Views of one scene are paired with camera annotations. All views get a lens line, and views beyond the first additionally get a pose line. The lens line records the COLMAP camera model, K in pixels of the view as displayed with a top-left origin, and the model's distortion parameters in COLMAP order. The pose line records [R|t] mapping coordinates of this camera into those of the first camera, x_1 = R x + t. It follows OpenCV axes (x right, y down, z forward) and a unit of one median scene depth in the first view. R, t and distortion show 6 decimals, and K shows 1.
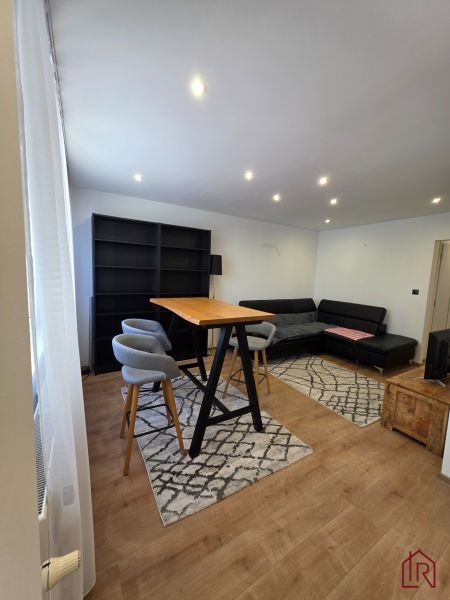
lens RADIAL K [[238.0, 0, 225.3], [0, 238.0, 299.4], [0, 0, 1]] dist [0.001987, 0.000769]
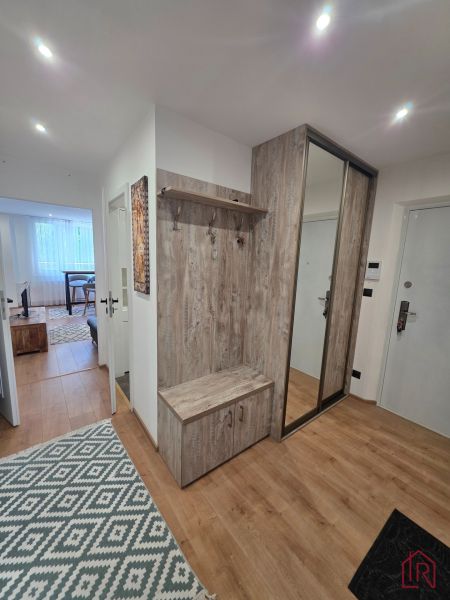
lens RADIAL K [[238.0, 0, 225.1], [0, 238.0, 298.3], [0, 0, 1]] dist [0.001987, 0.000769]
pose [[0.108342, 0.123399, -0.986425, 2.870133], [-0.138810, 0.984423, 0.107903, -0.167803], [0.984375, 0.125235, 0.123783, 2.276123]]
